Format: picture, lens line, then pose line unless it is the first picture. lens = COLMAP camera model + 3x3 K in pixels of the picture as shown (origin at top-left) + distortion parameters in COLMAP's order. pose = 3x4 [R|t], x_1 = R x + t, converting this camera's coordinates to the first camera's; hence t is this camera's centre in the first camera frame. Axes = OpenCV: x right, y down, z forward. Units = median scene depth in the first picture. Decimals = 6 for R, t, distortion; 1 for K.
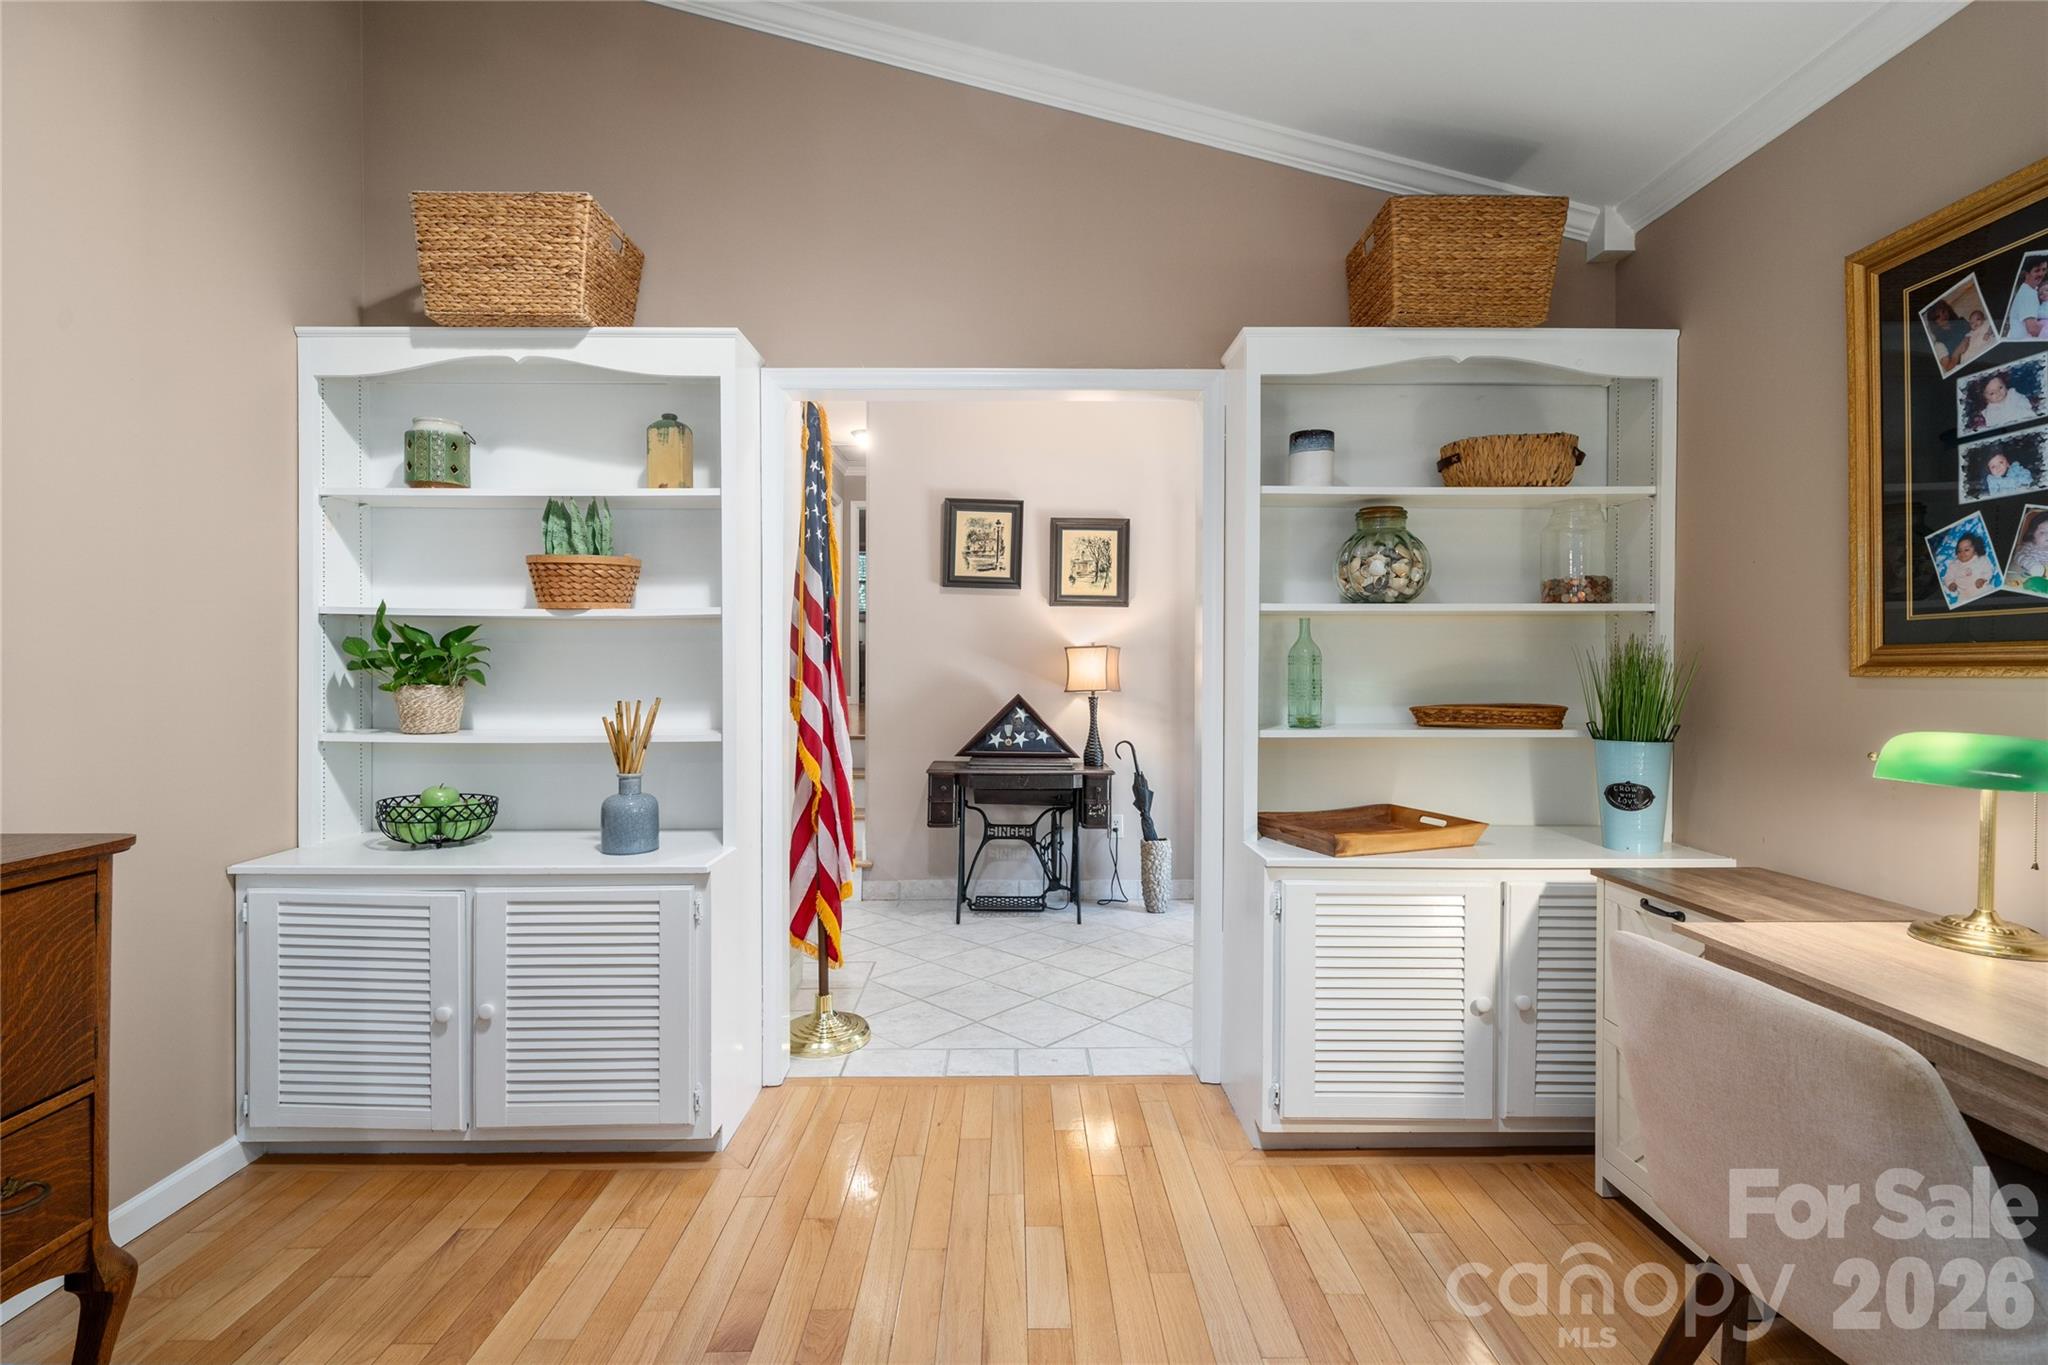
lens RADIAL K [[1121.7, 0, 1025.5], [0, 1121.7, 674.2], [0, 0, 1]] dist [0.001090, 0.000073]
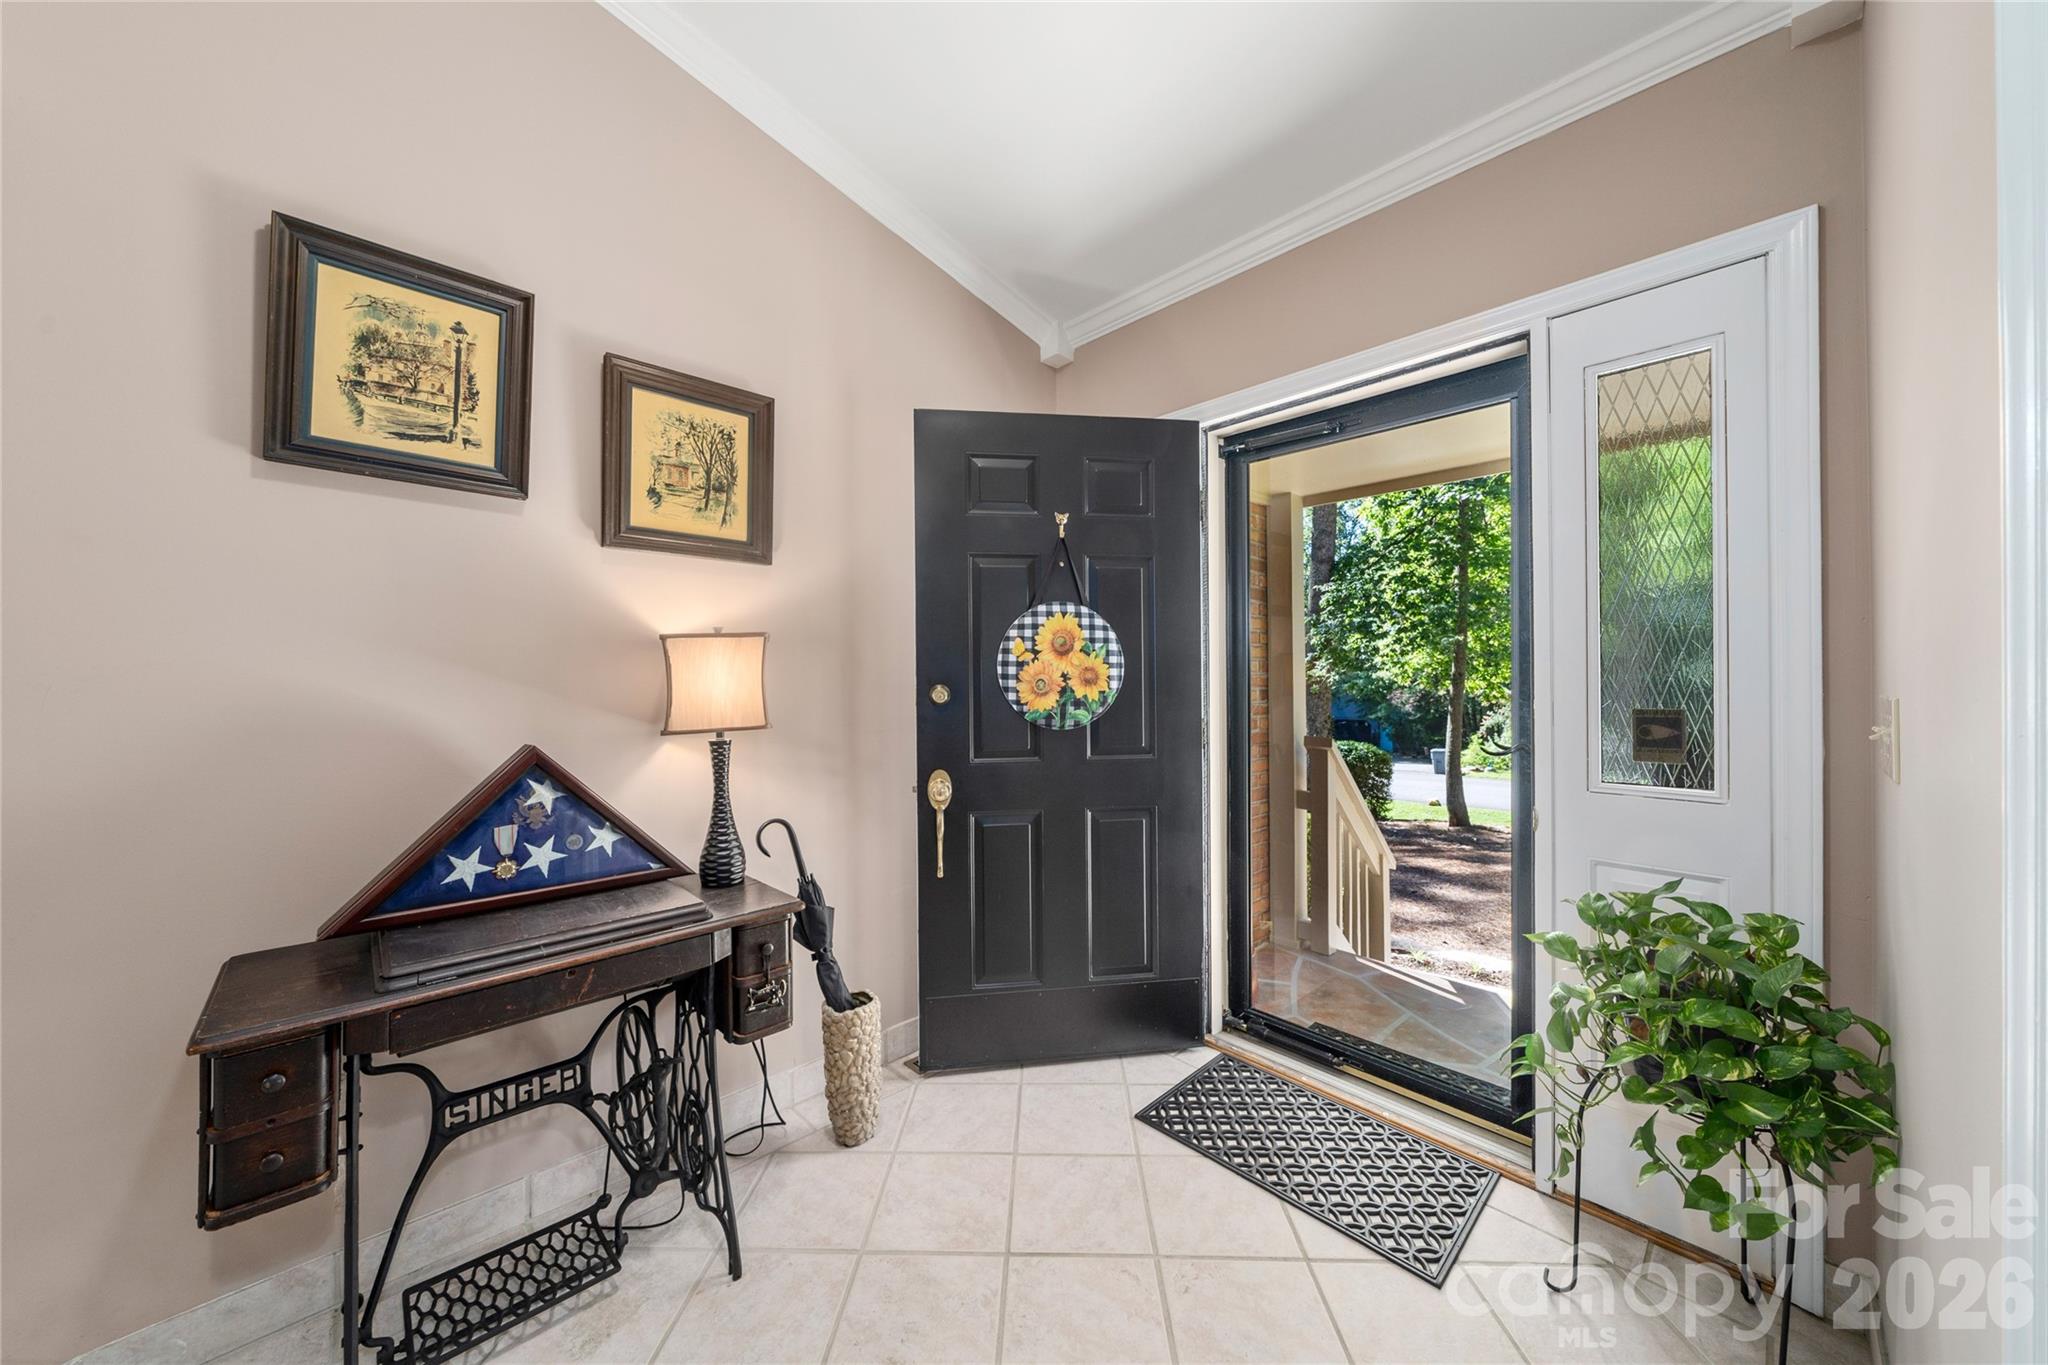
lens RADIAL K [[703.8, 0, 1013.8], [0, 703.8, 674.5], [0, 0, 1]] dist [-0.005231, -0.000243]
pose [[0.725279, -0.005404, 0.688434, -0.054502], [0.007245, 0.999974, 0.000216, -0.007237], [-0.688417, 0.004831, 0.725299, 0.679570]]
